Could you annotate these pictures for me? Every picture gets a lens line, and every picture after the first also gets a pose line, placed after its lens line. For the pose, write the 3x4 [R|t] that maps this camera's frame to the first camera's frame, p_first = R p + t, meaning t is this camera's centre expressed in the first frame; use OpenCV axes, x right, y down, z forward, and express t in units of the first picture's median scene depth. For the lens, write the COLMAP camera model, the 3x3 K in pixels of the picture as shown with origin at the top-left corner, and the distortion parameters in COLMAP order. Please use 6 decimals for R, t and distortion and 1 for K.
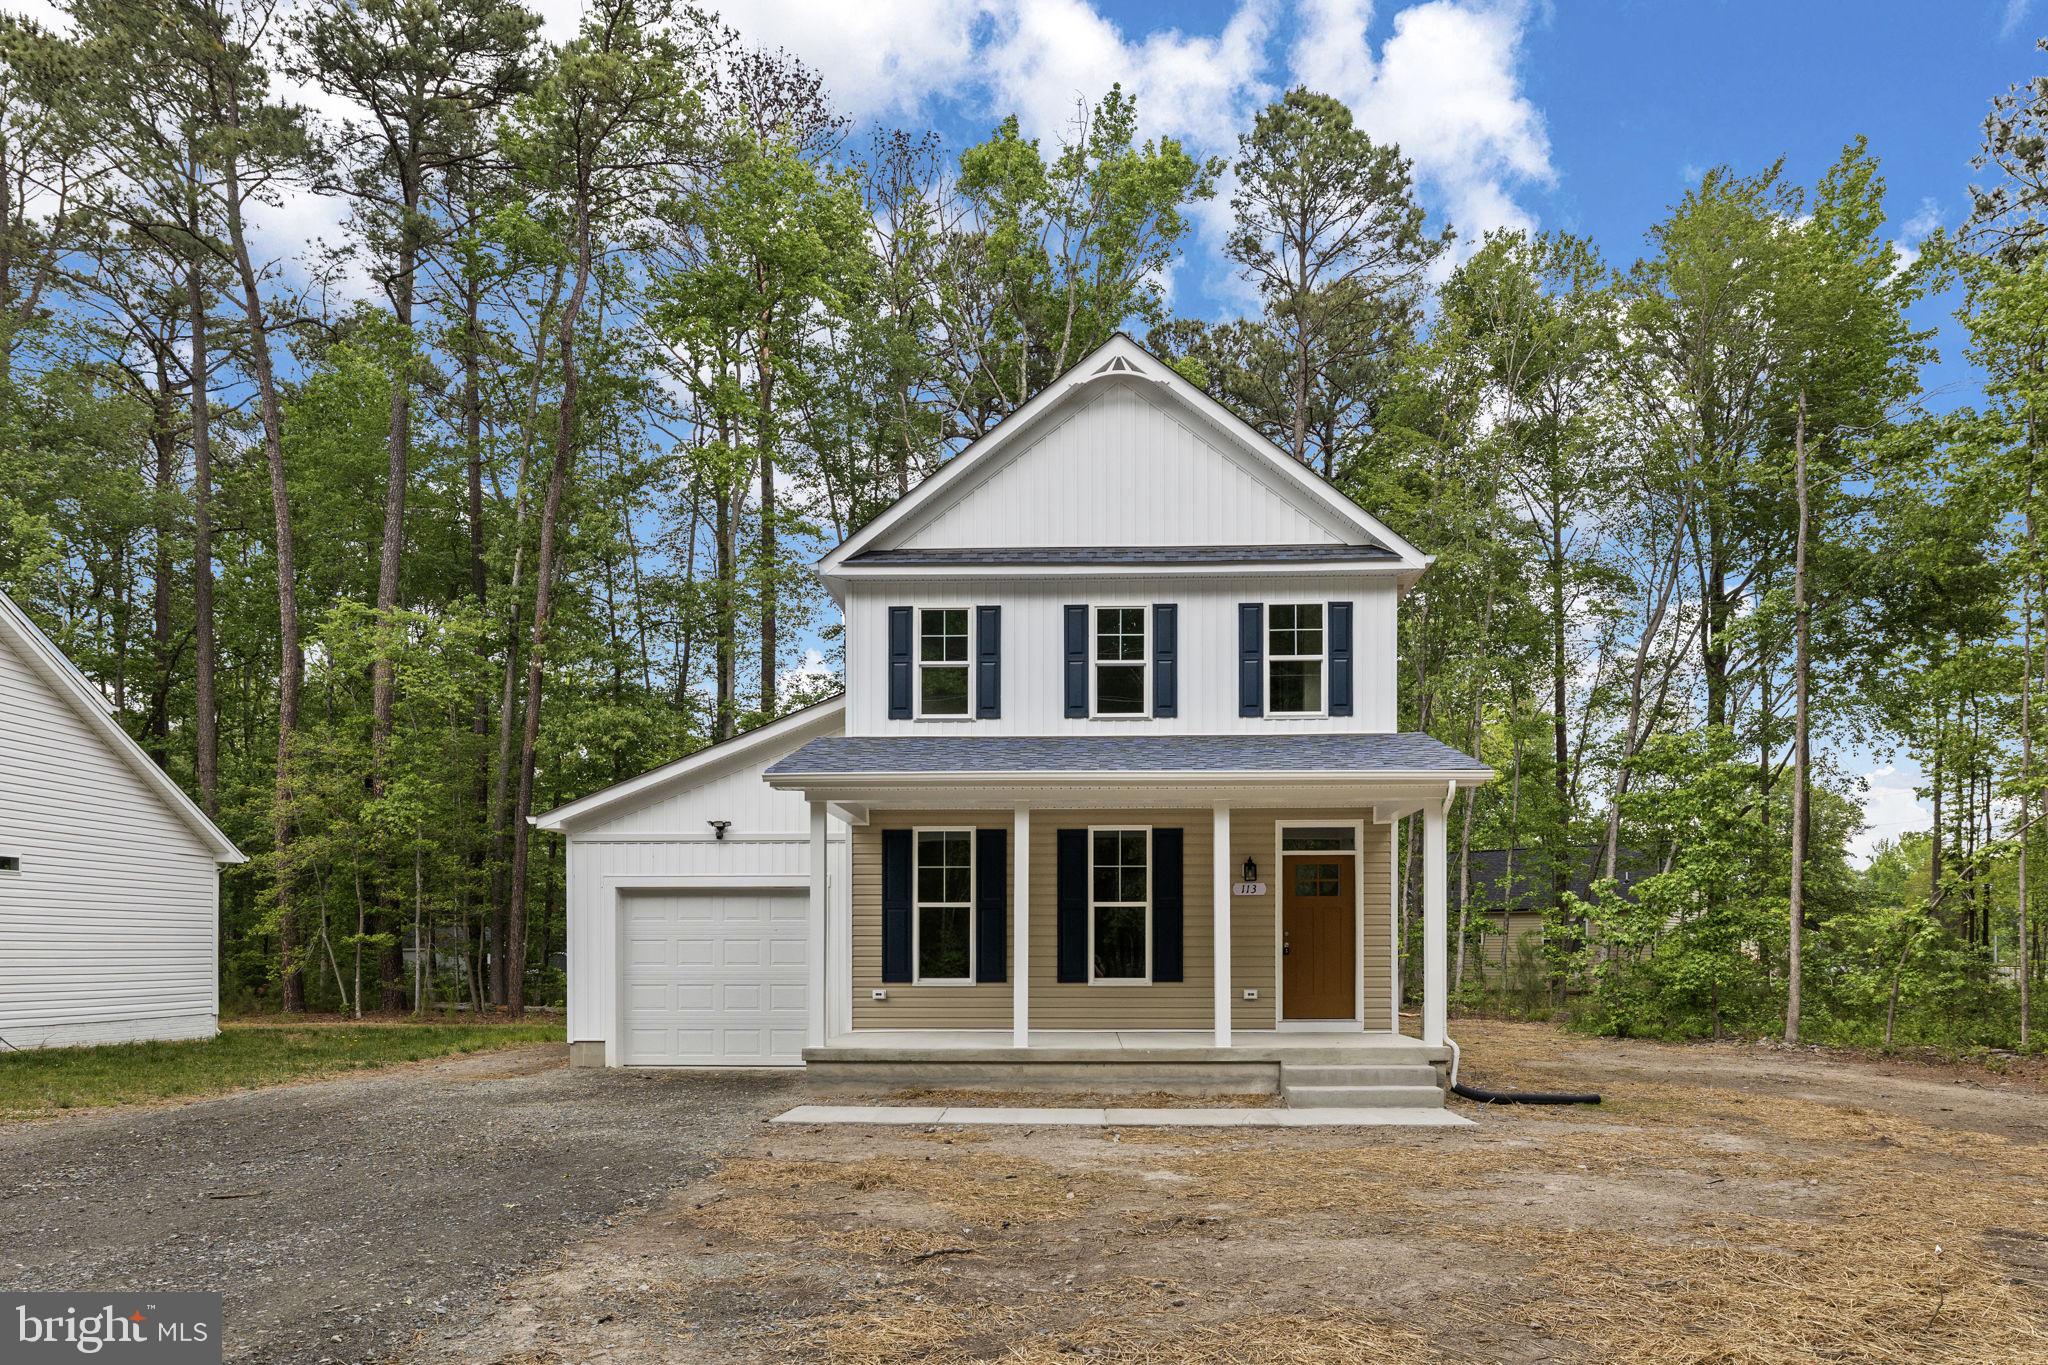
lens RADIAL K [[1362.6, 0, 1024.0], [0, 1362.6, 682.5], [0, 0, 1]] dist [-0.002960, -0.001134]
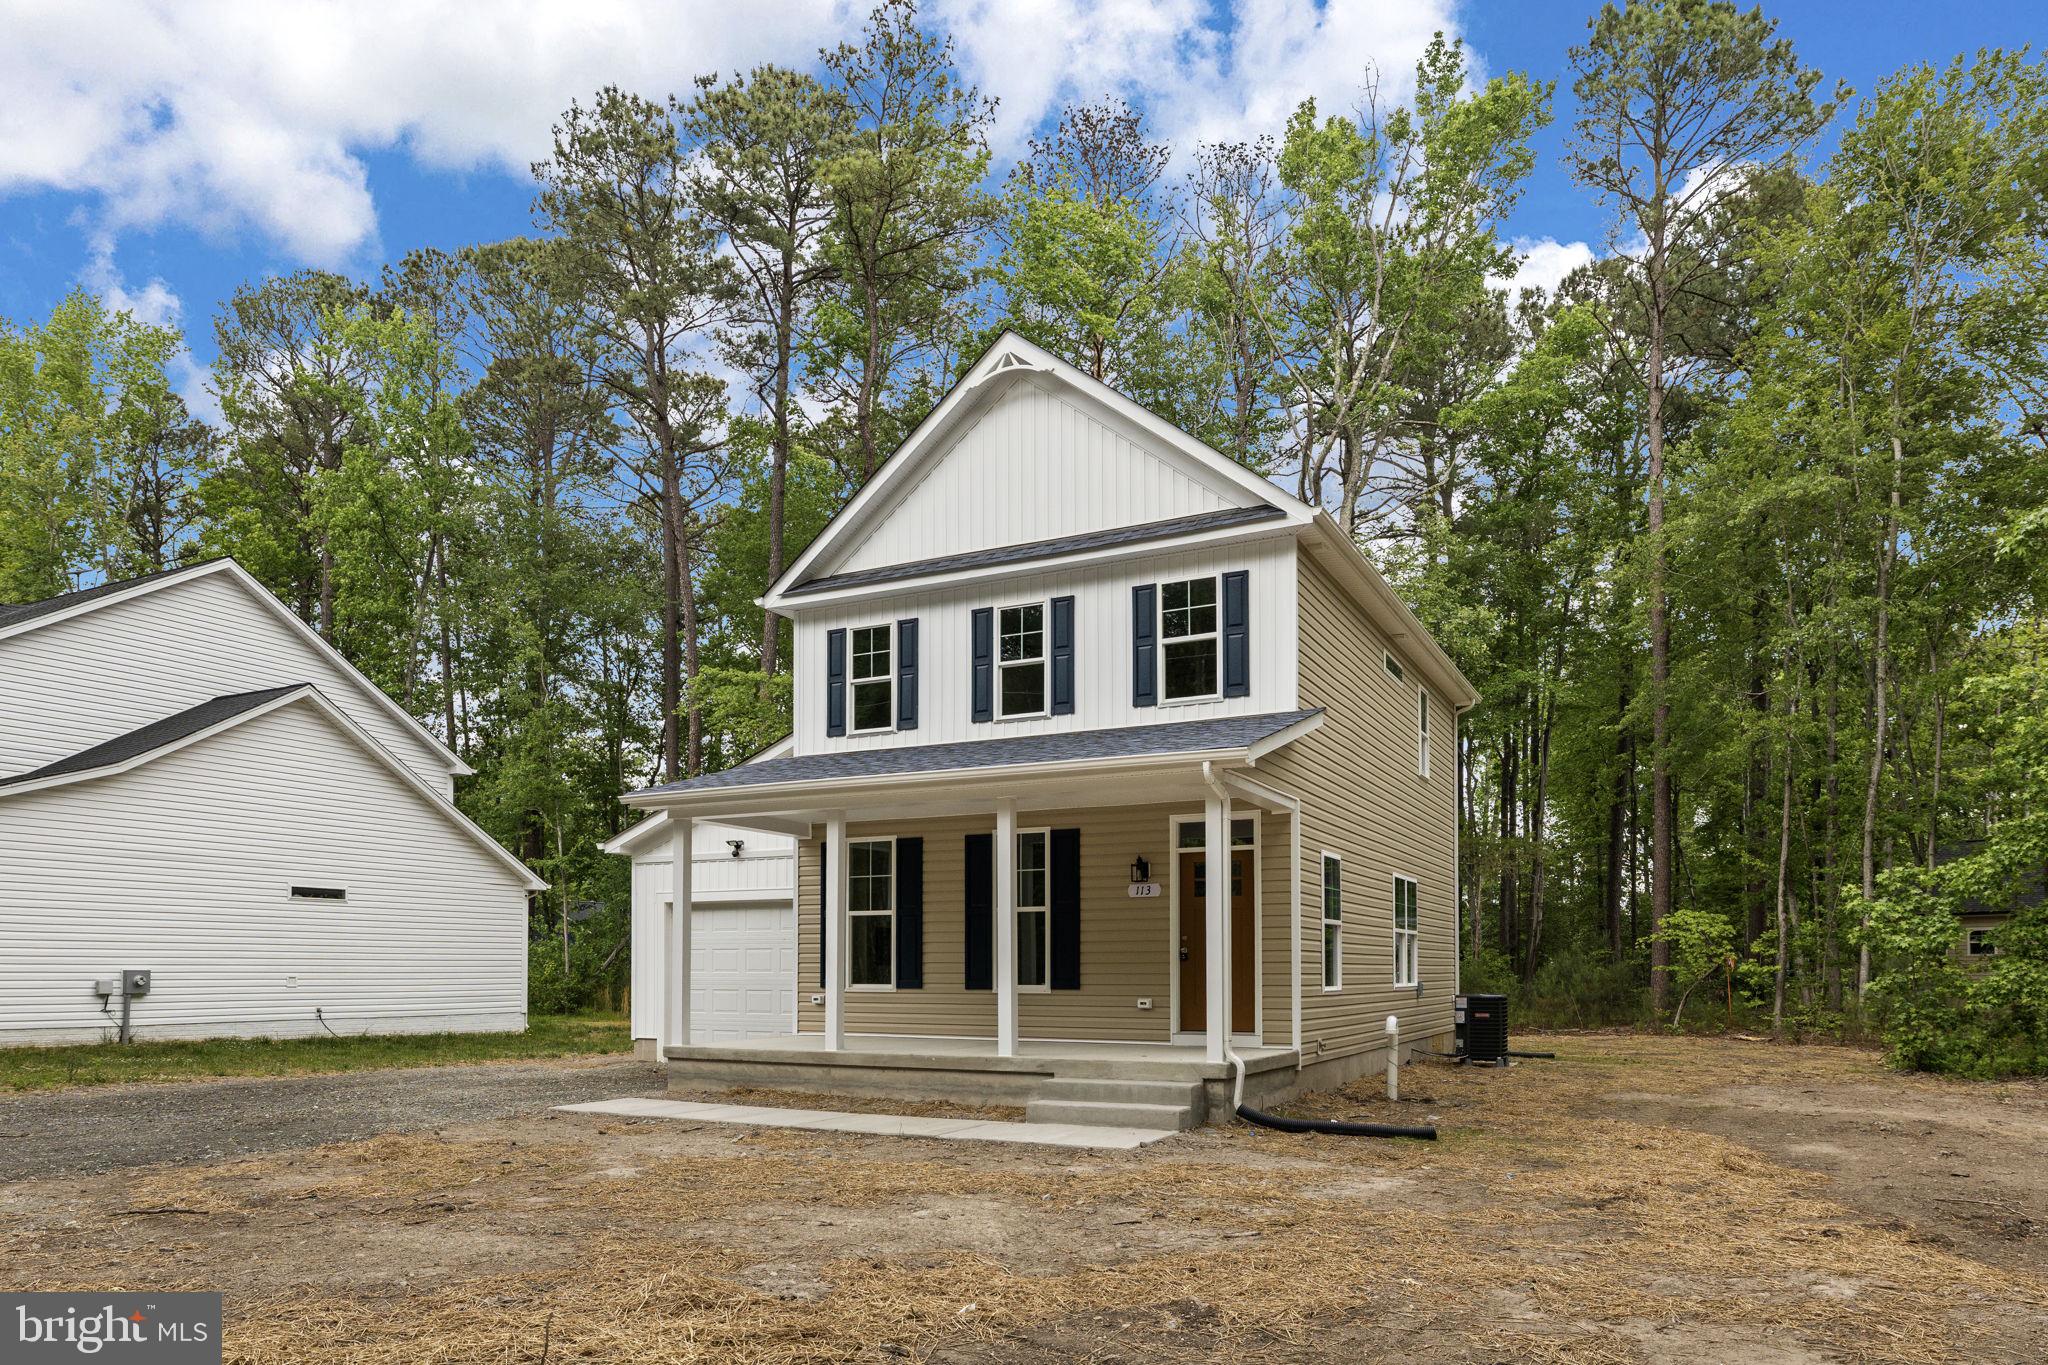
lens RADIAL K [[1346.6, 0, 1027.5], [0, 1346.6, 677.9], [0, 0, 1]] dist [-0.004520, 0.001105]
pose [[0.896195, -0.092818, -0.433842, 0.490708], [0.084752, 0.995679, -0.037946, 0.033566], [0.435490, -0.002762, 0.900189, 0.130109]]
